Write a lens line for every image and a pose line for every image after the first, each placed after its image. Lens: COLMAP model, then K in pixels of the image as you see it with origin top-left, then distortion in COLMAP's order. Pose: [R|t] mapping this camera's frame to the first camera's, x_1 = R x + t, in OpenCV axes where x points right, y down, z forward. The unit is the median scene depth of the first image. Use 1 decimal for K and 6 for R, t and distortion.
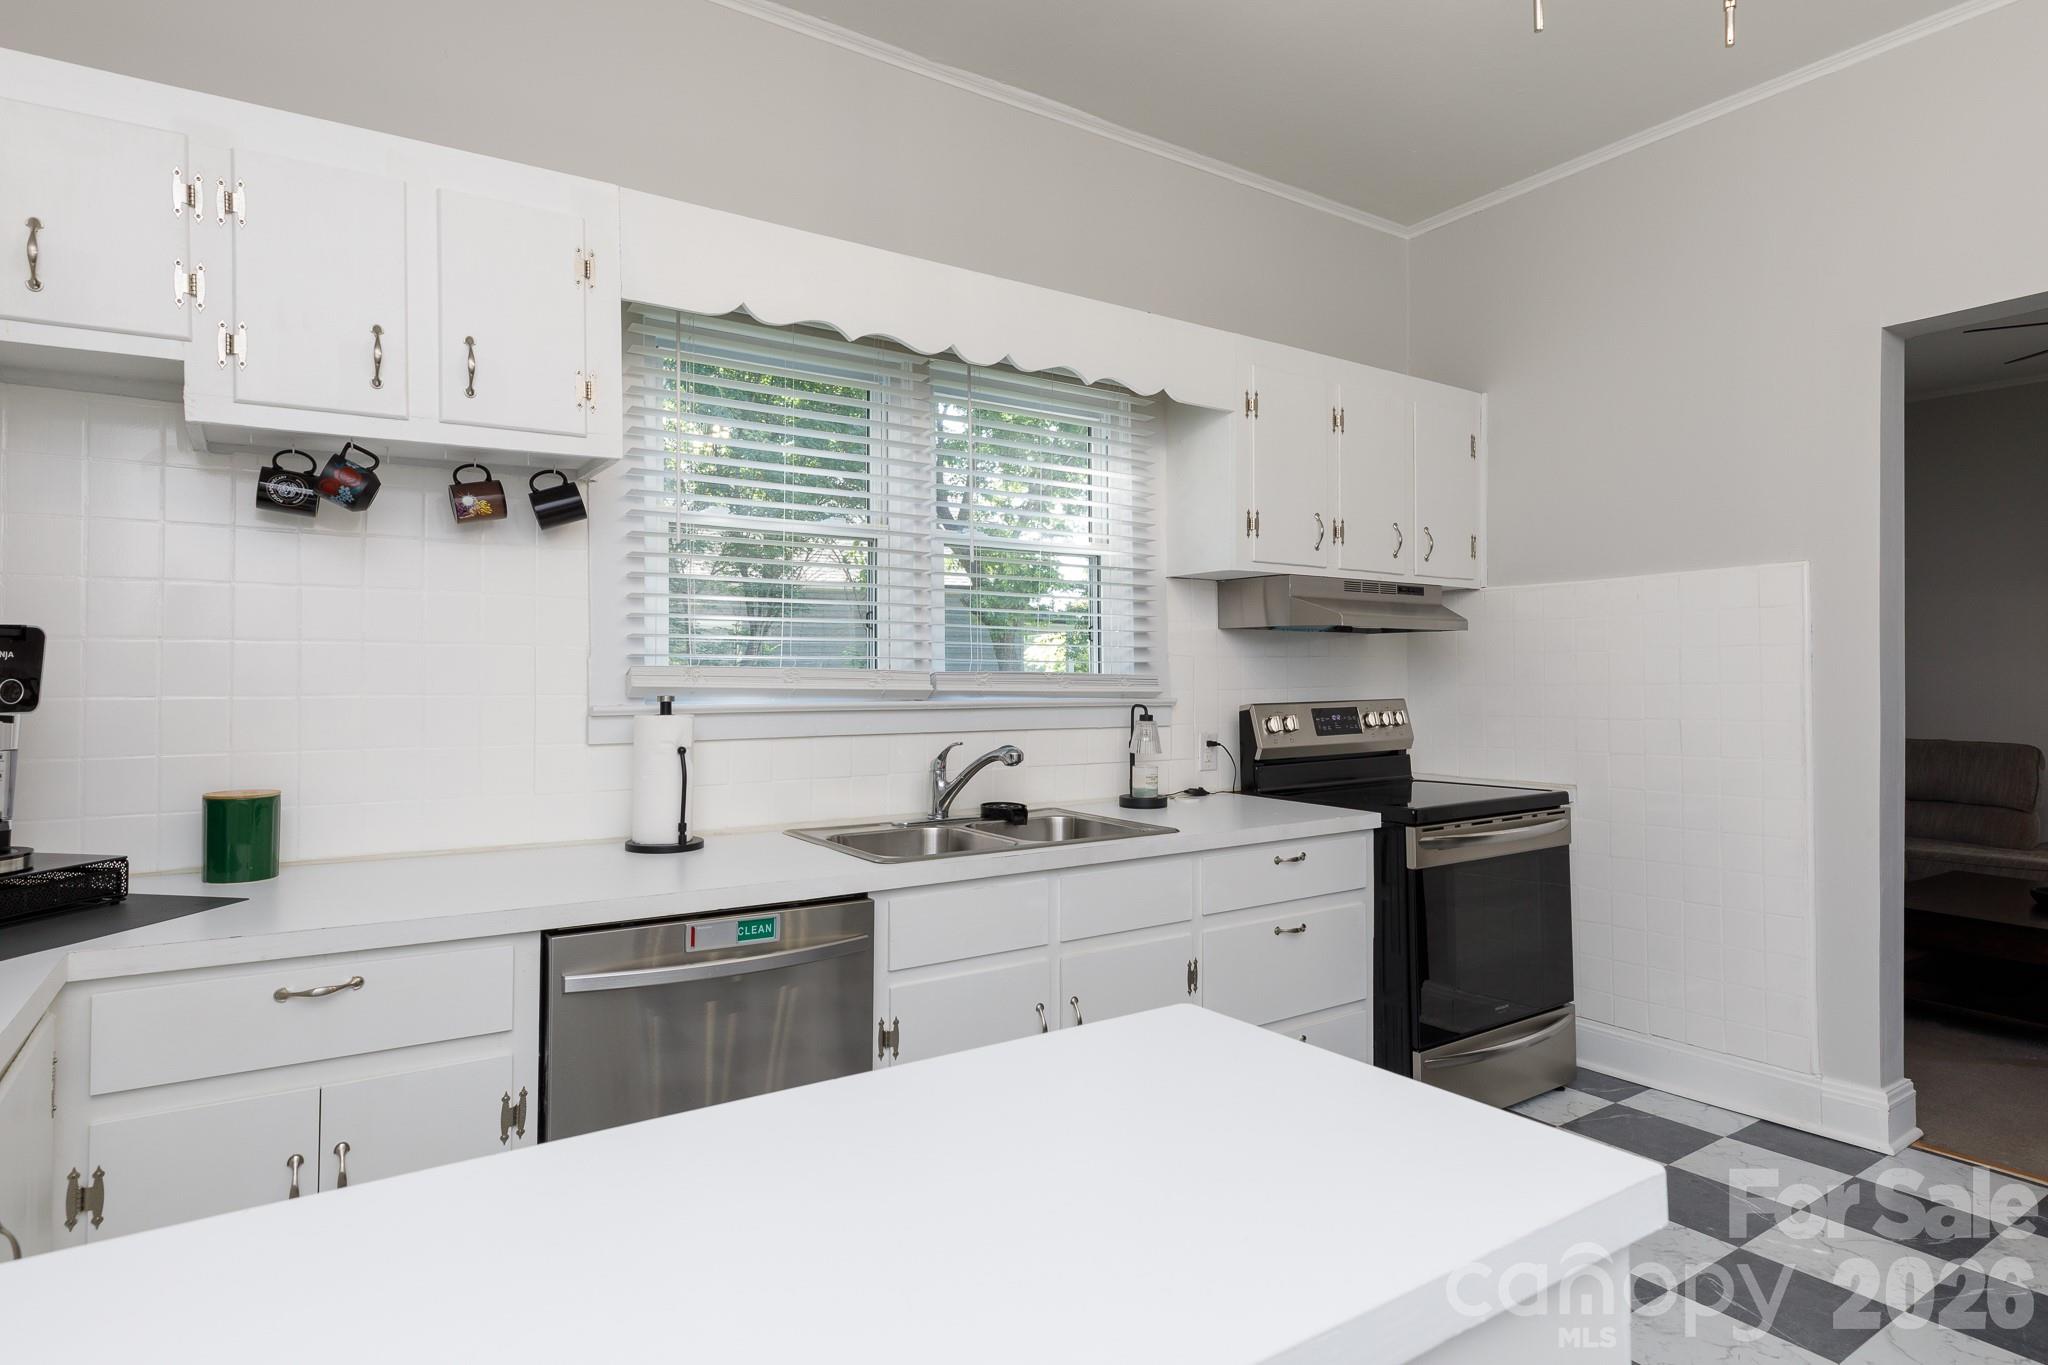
lens RADIAL K [[1085.6, 0, 1018.8], [0, 1085.6, 679.9], [0, 0, 1]] dist [-0.001401, 0.001993]
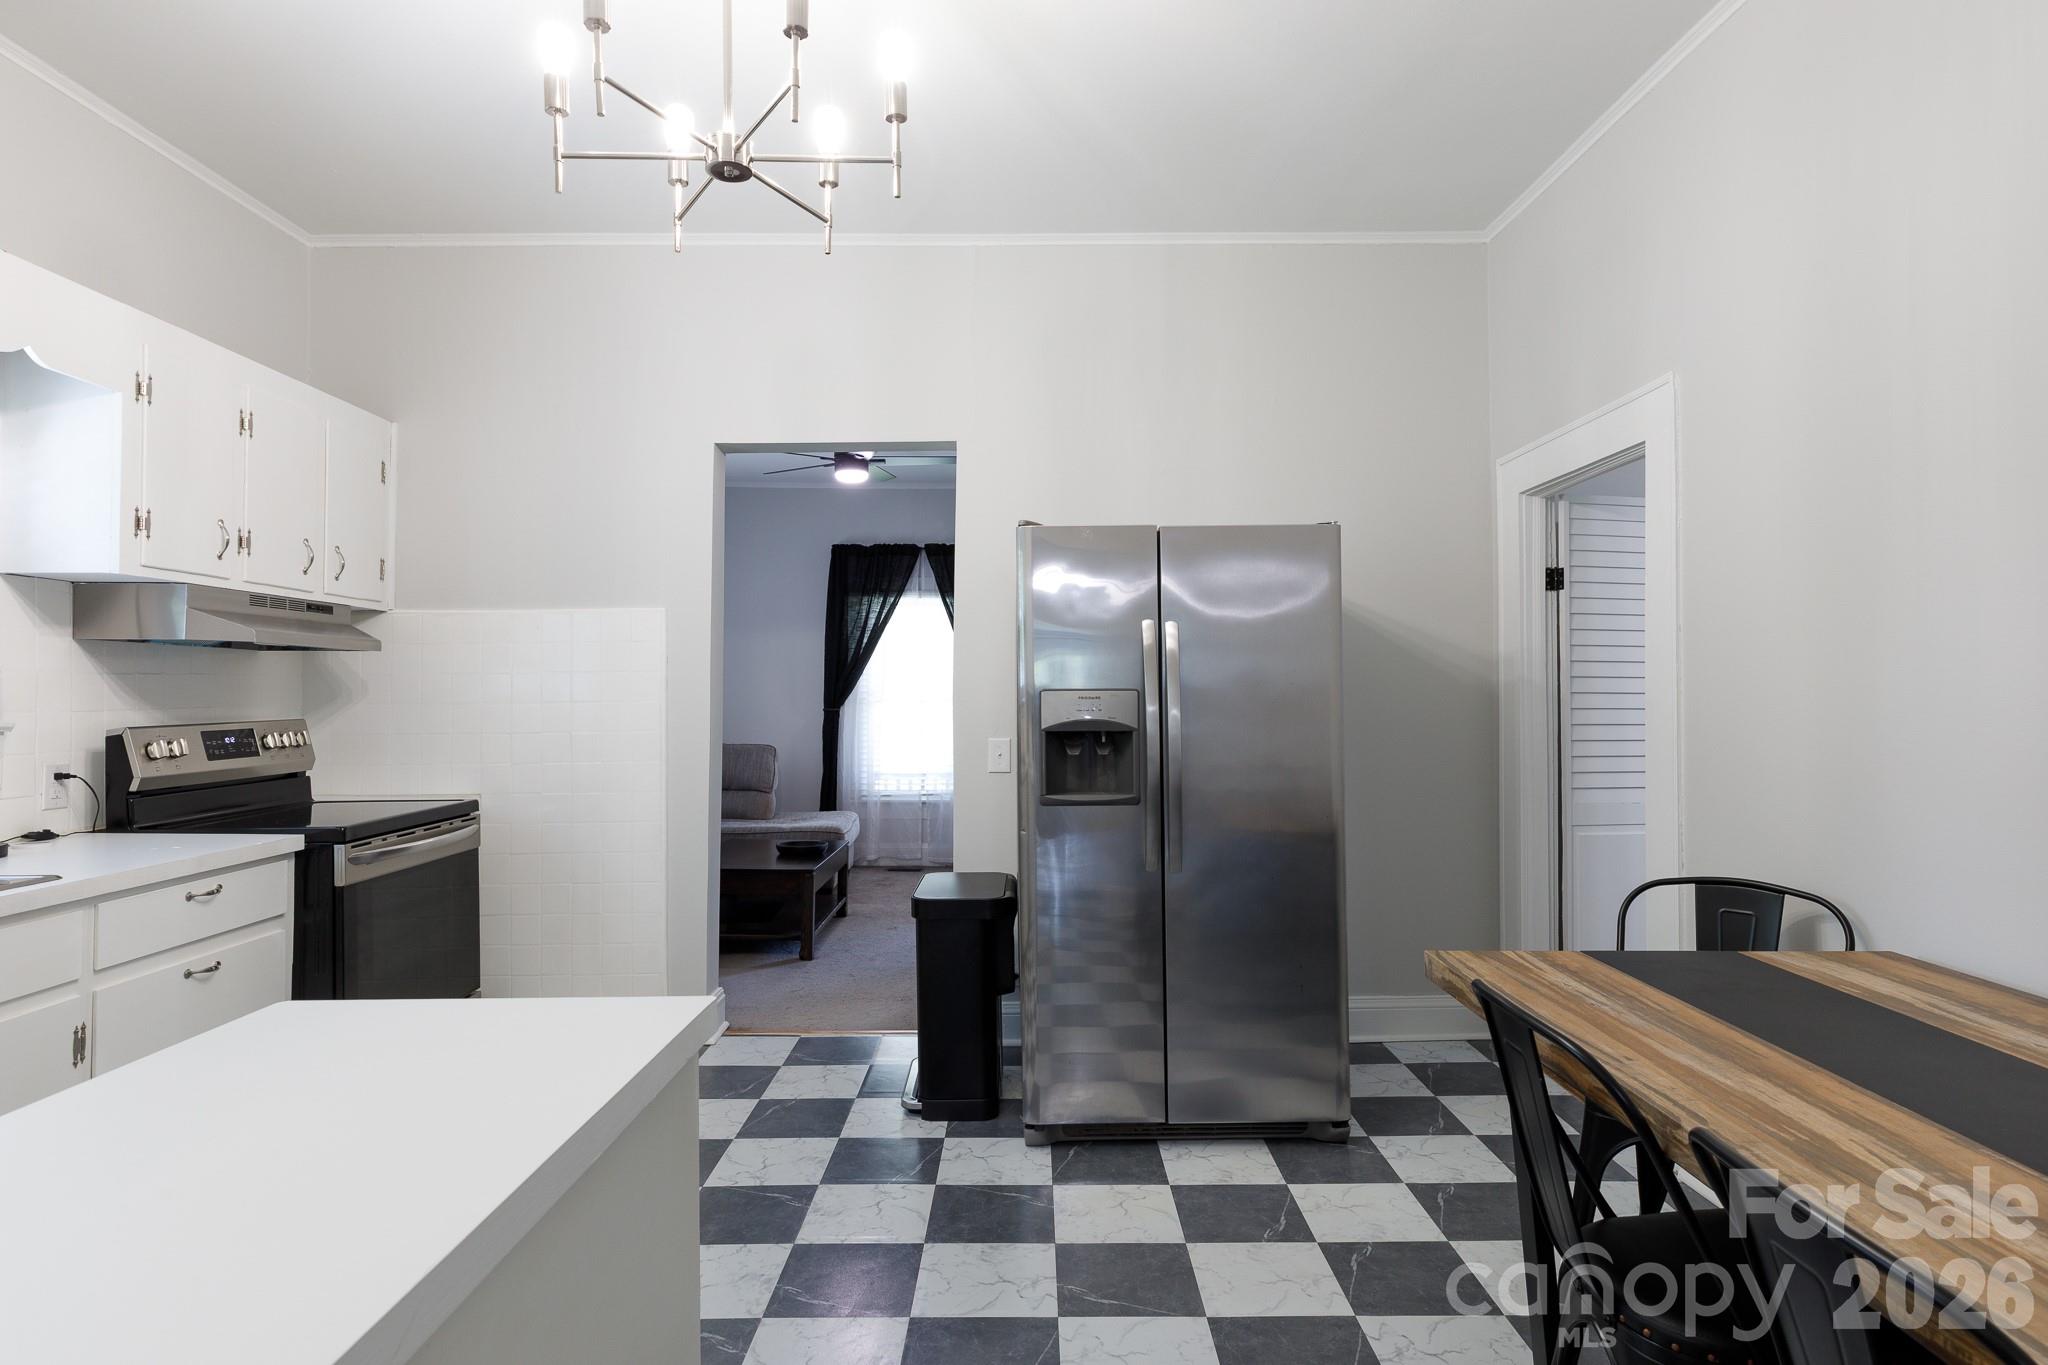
lens RADIAL K [[1085.6, 0, 1018.8], [0, 1085.6, 679.9], [0, 0, 1]] dist [-0.001401, 0.001993]
pose [[0.551970, 0.013291, 0.833758, -0.114342], [0.001931, 0.999850, -0.017217, 0.000560], [-0.833862, 0.011113, 0.551861, -0.074228]]
